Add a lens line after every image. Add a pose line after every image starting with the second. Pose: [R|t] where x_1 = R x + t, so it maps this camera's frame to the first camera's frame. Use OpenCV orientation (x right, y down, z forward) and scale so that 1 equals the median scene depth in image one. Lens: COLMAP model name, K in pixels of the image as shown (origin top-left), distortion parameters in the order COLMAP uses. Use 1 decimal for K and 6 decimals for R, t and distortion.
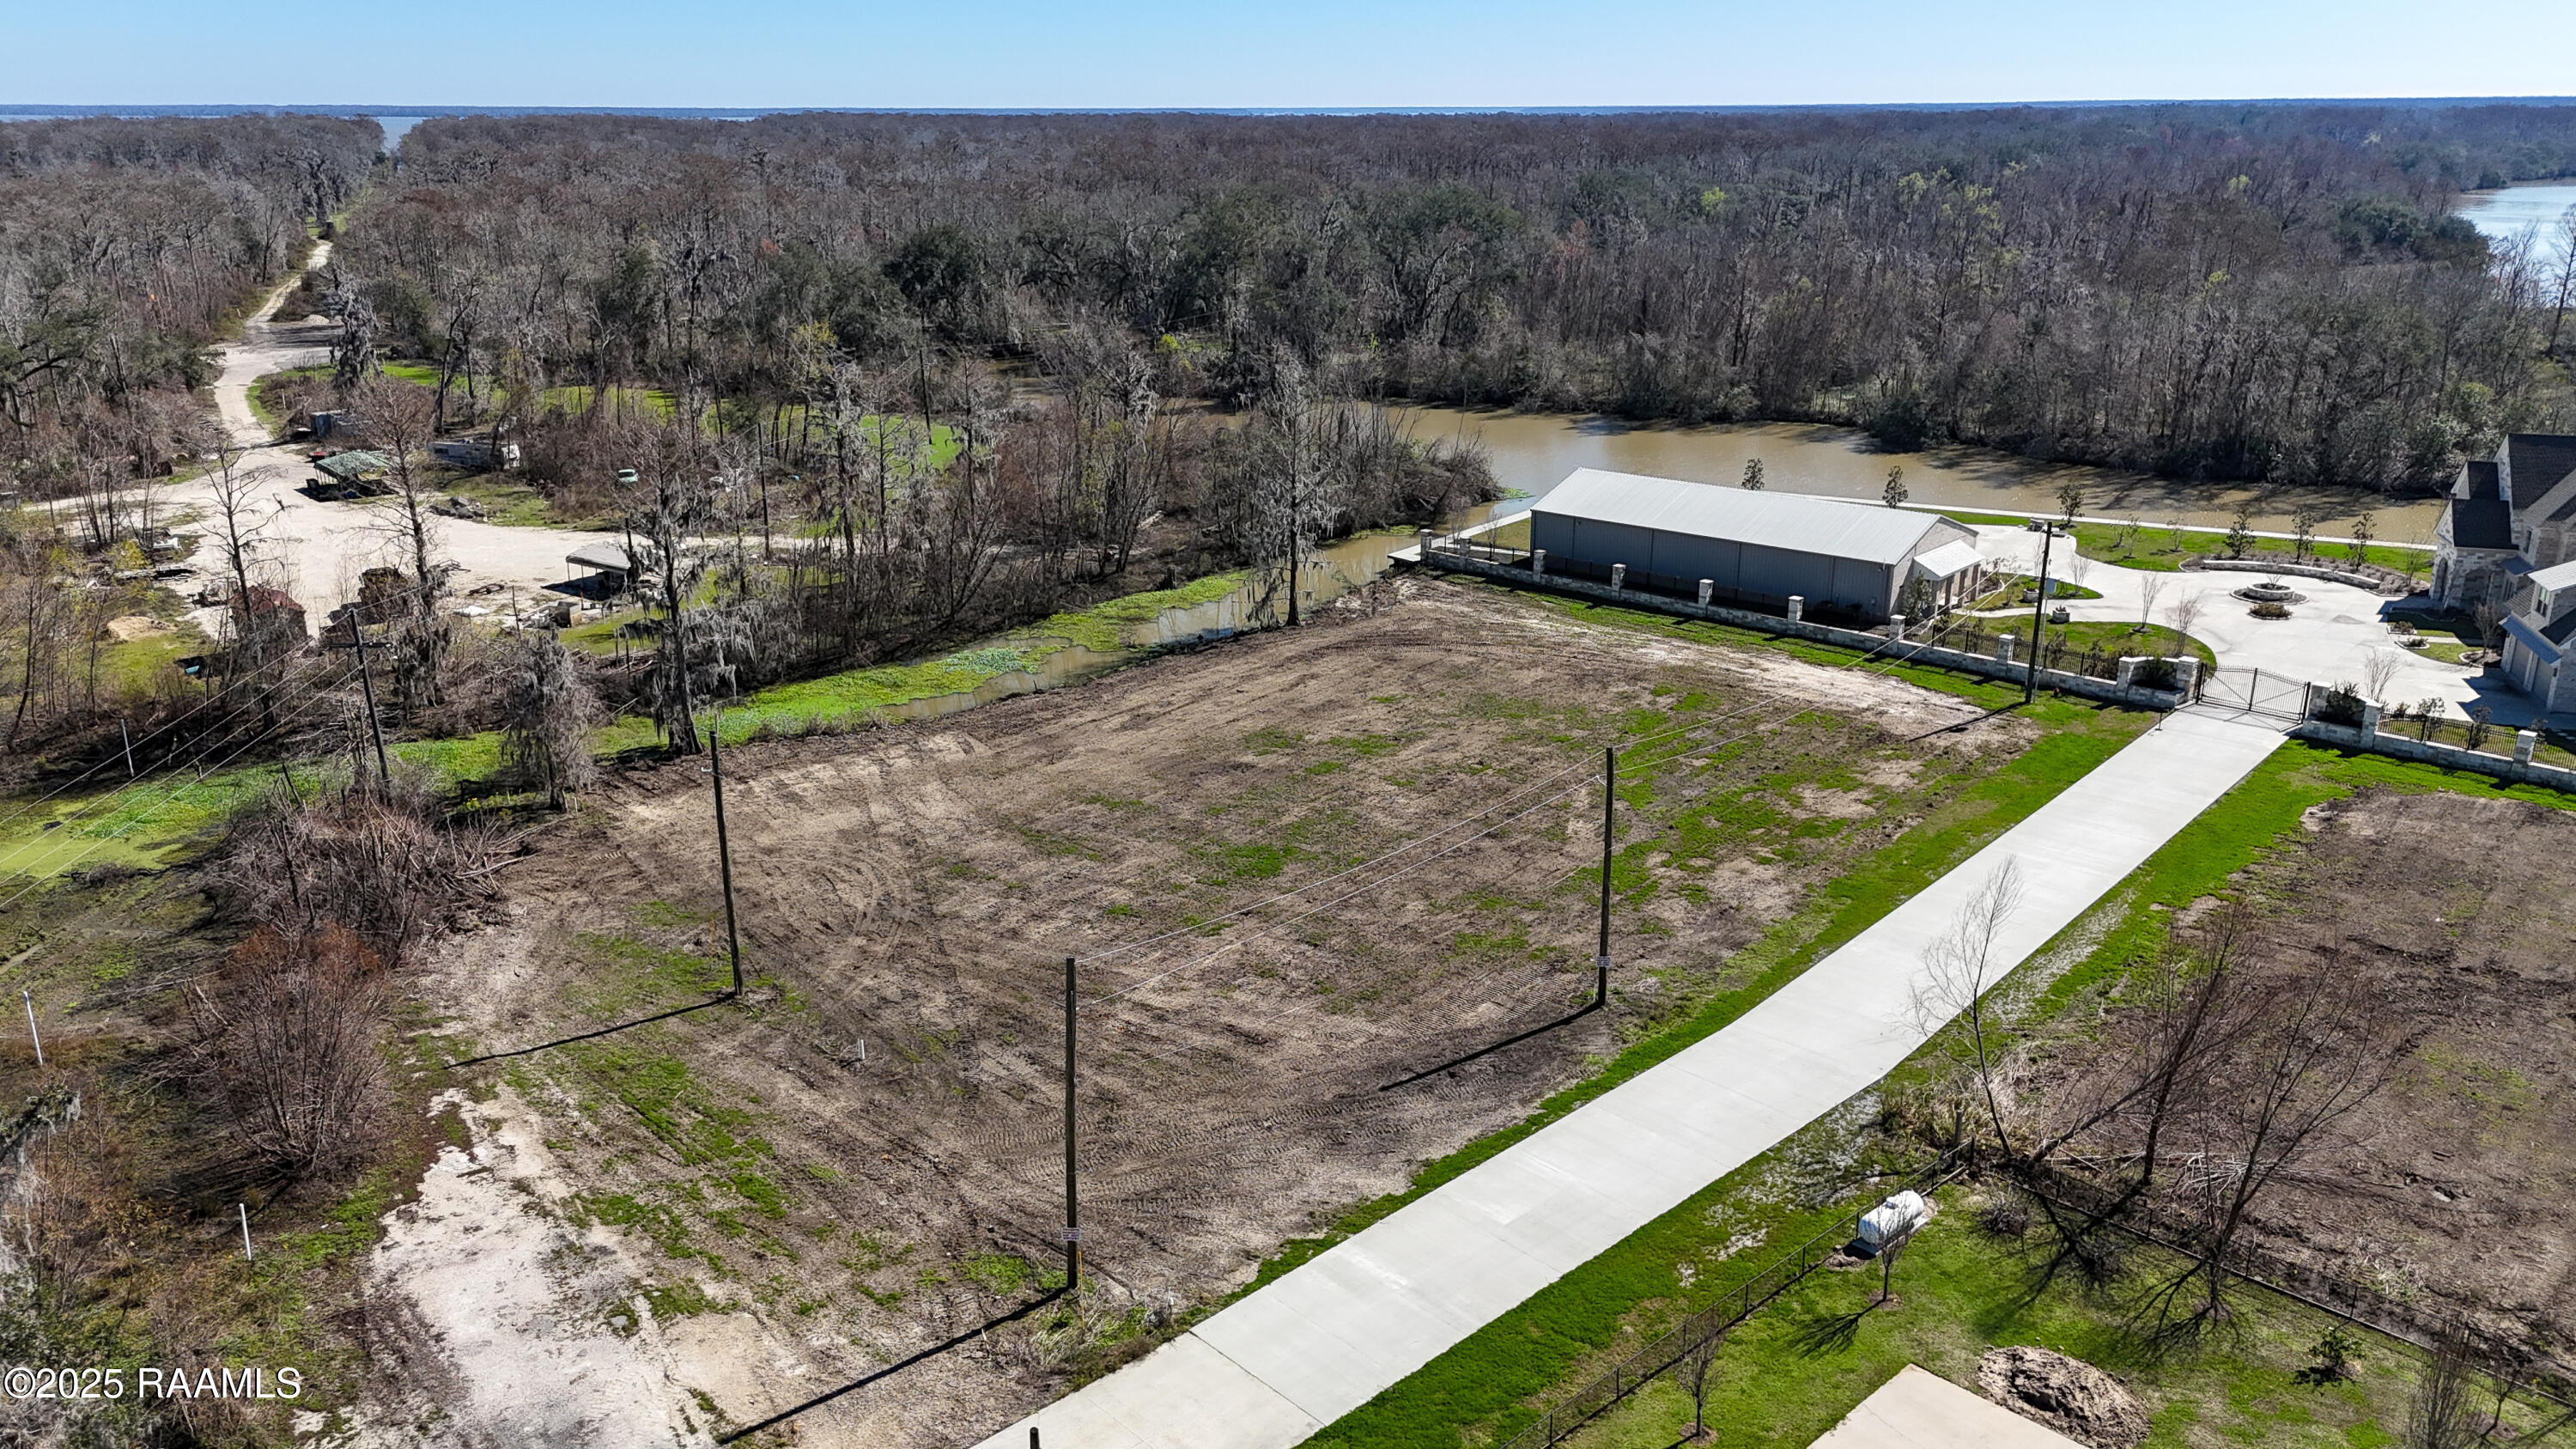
lens RADIAL K [[1886.0, 0, 1286.6], [0, 1886.0, 714.8], [0, 0, 1]] dist [0.054589, -0.026084]
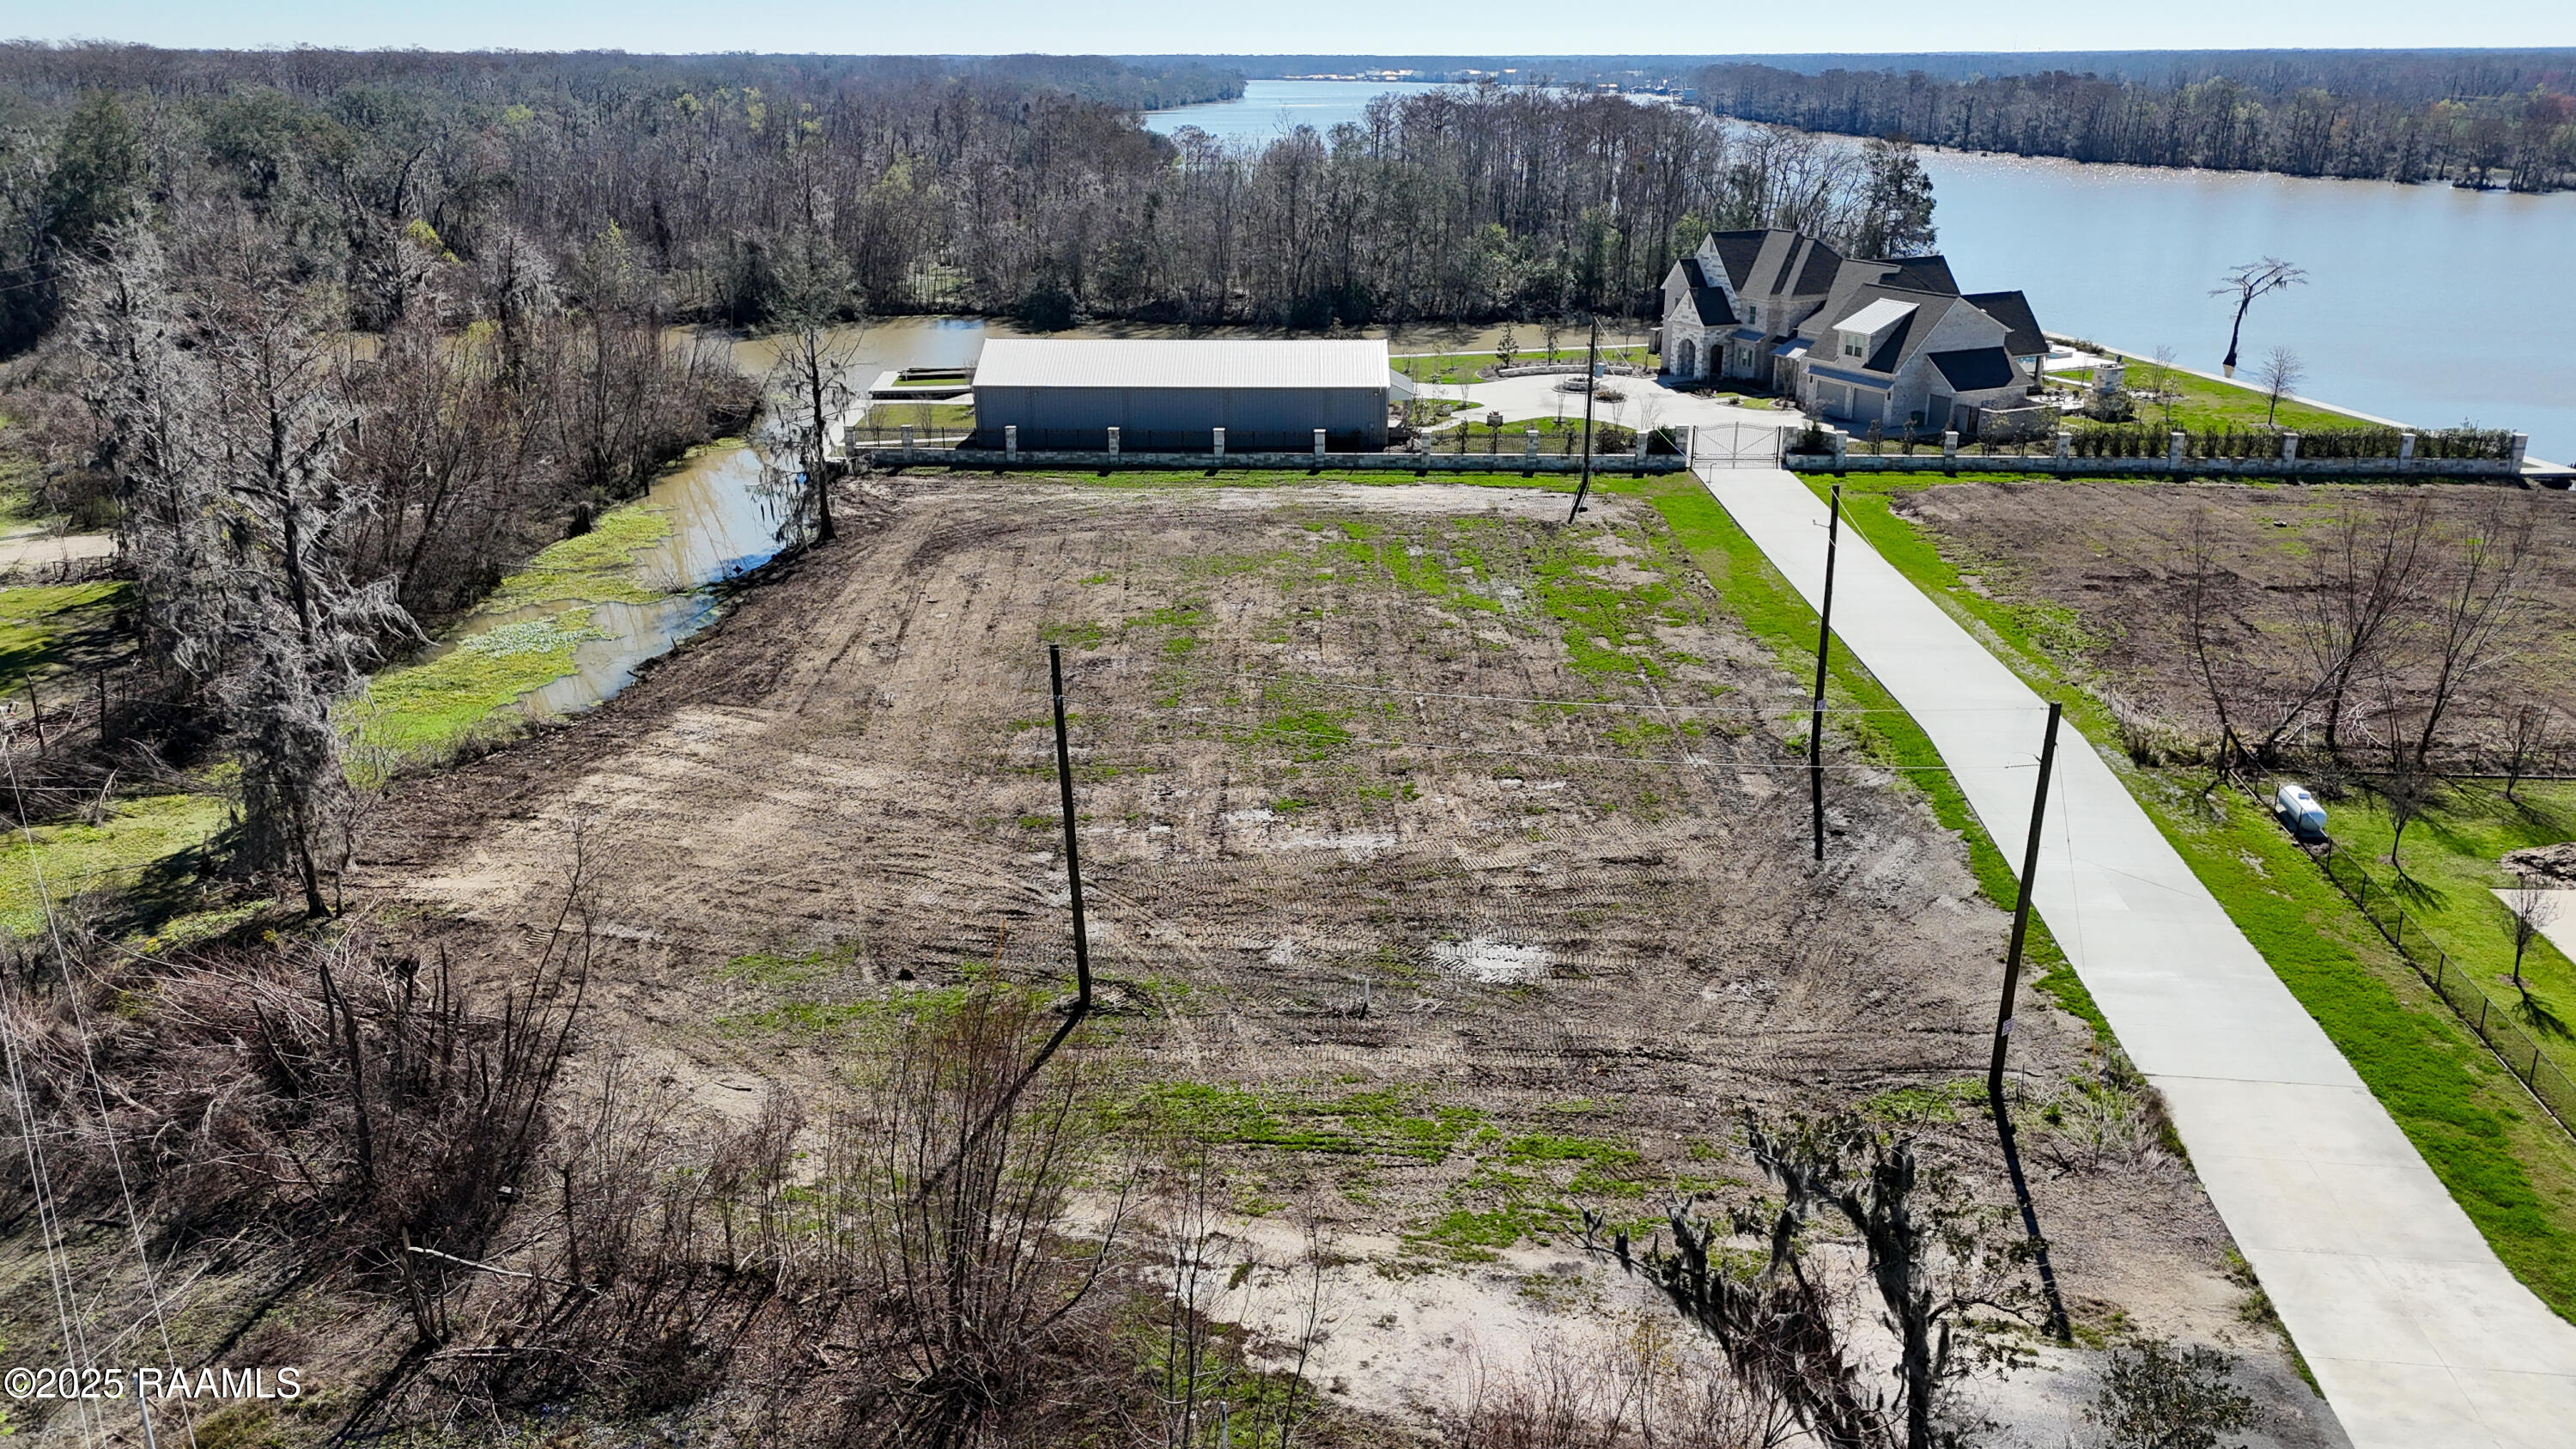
lens RADIAL K [[1886.0, 0, 1287.6], [0, 1886.0, 733.1], [0, 0, 1]] dist [0.054589, -0.026084]
pose [[0.758755, -0.216672, 0.614283, -0.519854], [0.199620, 0.975026, 0.097346, -0.007235], [-0.620034, 0.048762, 0.783058, 0.298792]]
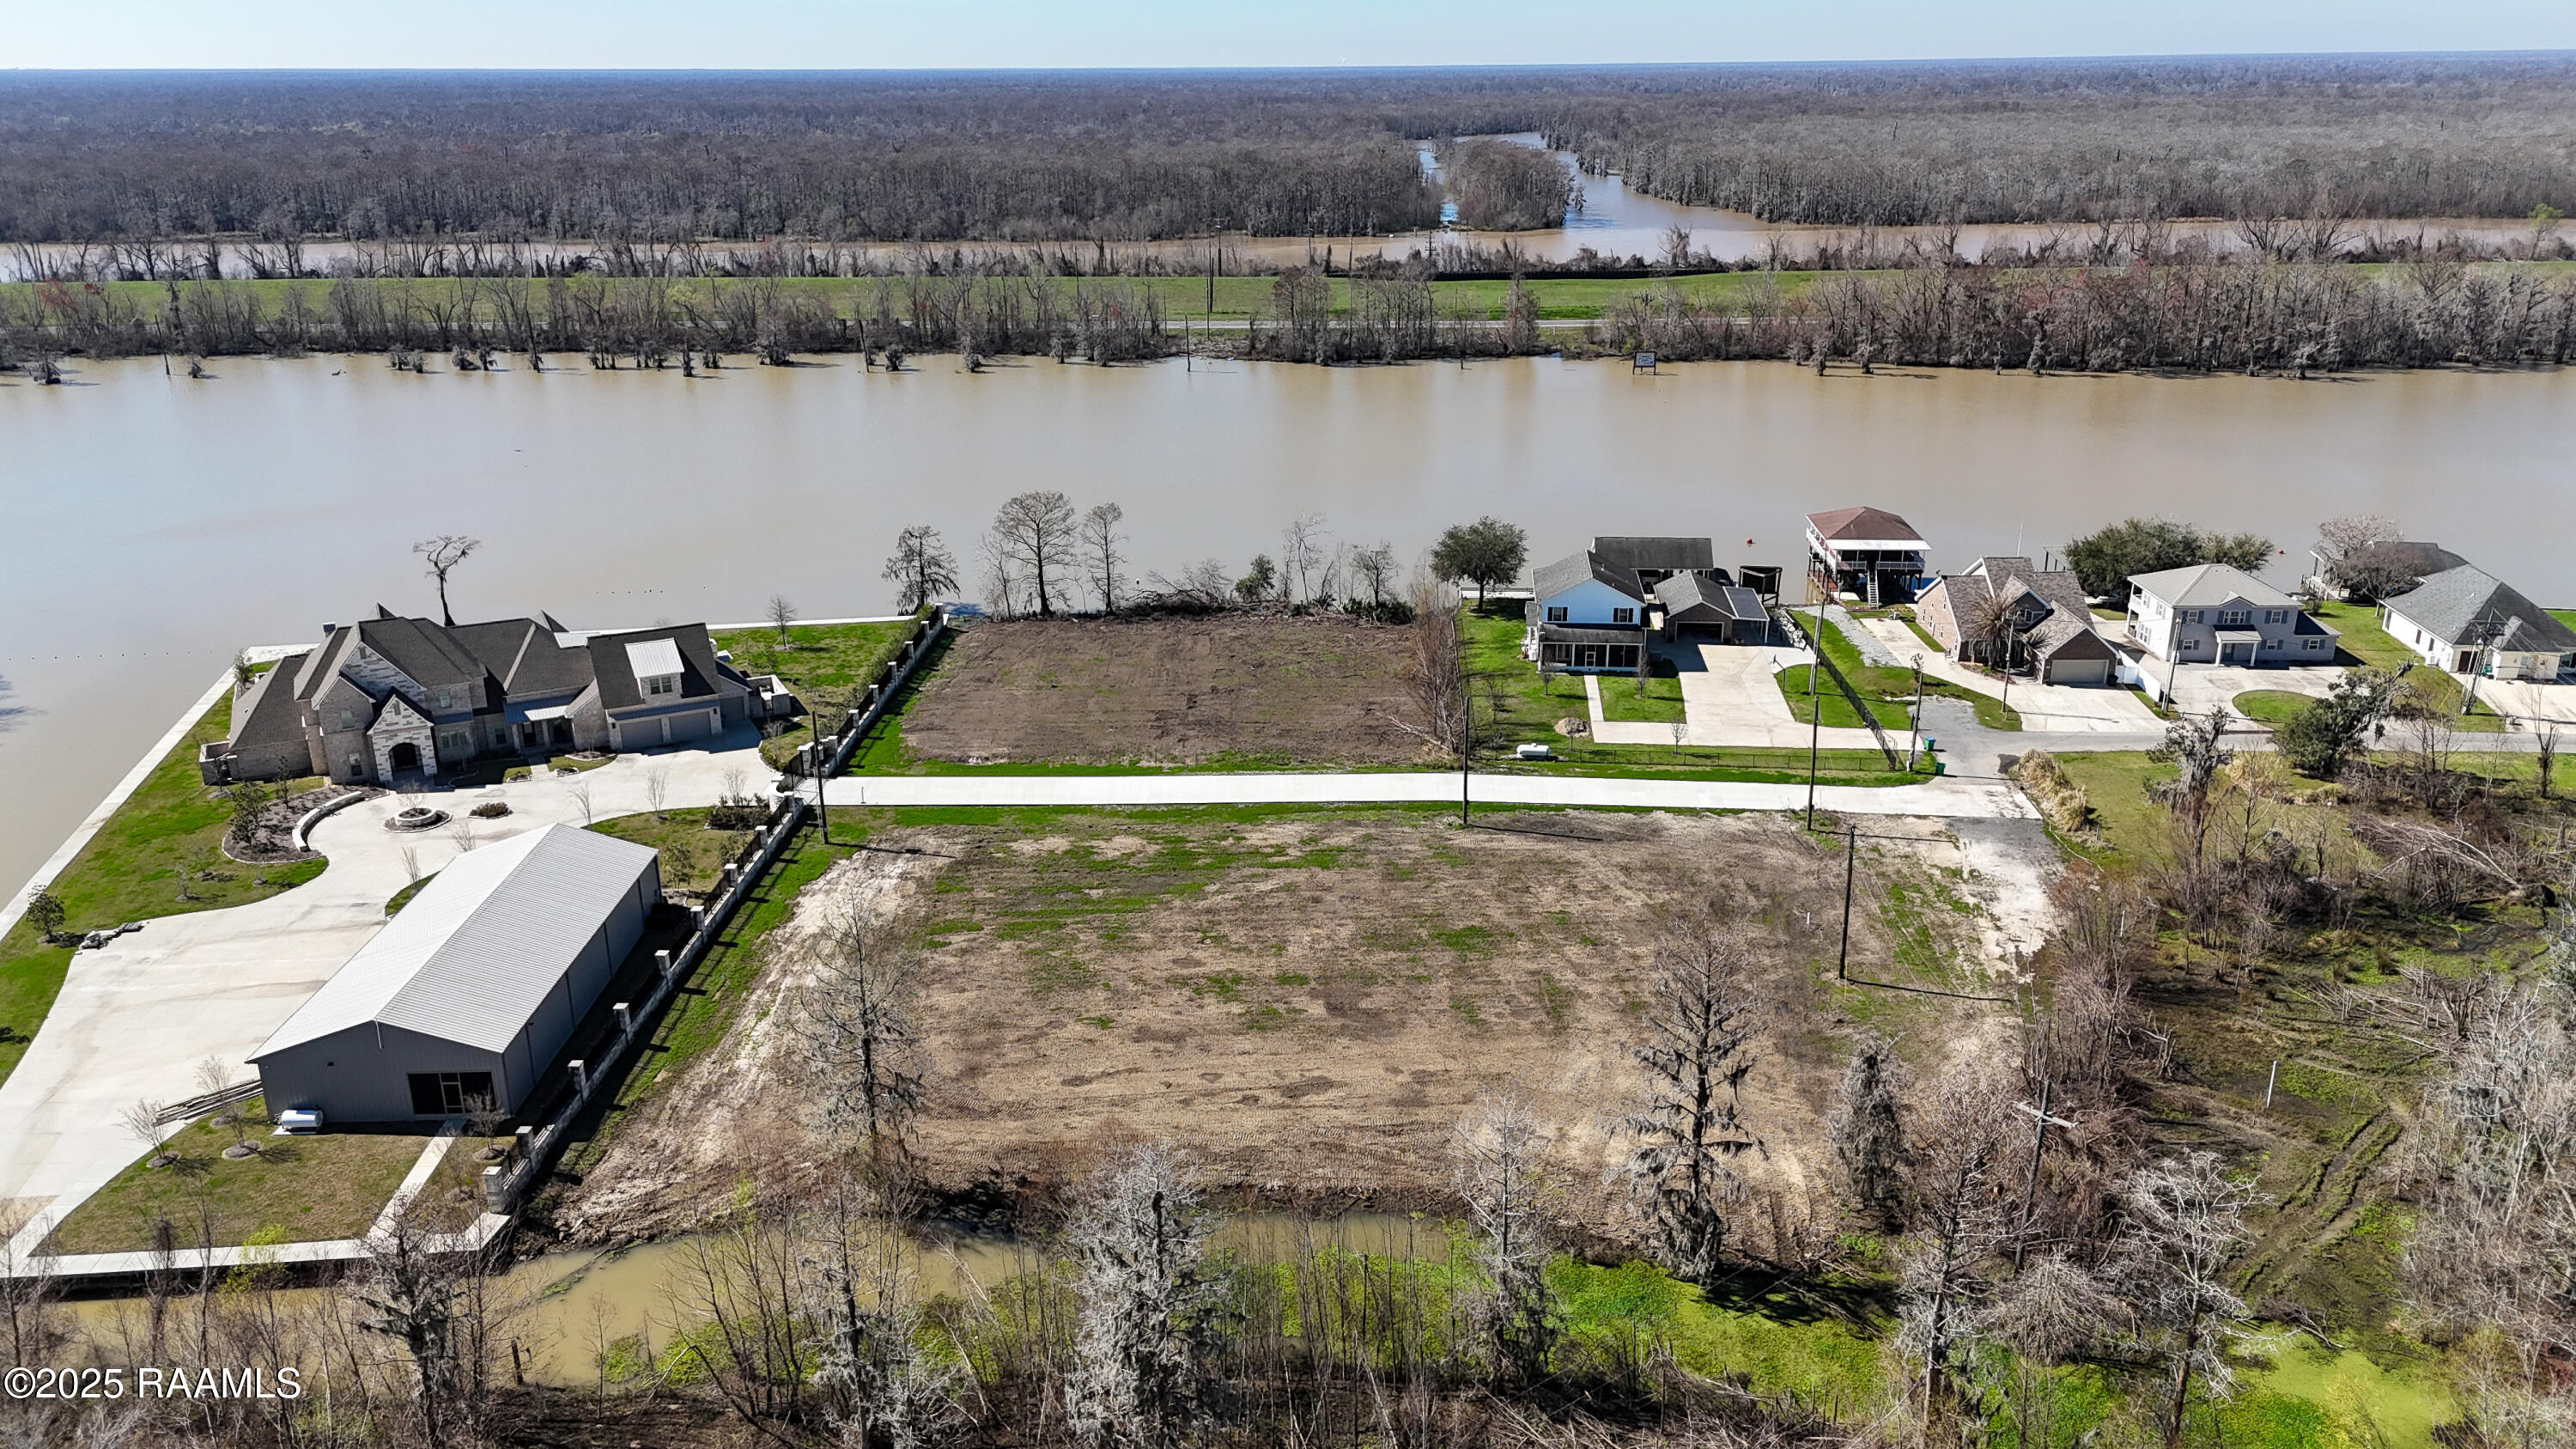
lens RADIAL K [[1883.5, 0, 1318.6], [0, 1883.5, 714.8], [0, 0, 1]] dist [0.066730, -0.047168]
pose [[-0.682768, -0.232079, 0.692797, -0.839315], [0.228787, 0.832614, 0.504391, -0.766501], [-0.693891, 0.502885, -0.515386, 1.619240]]
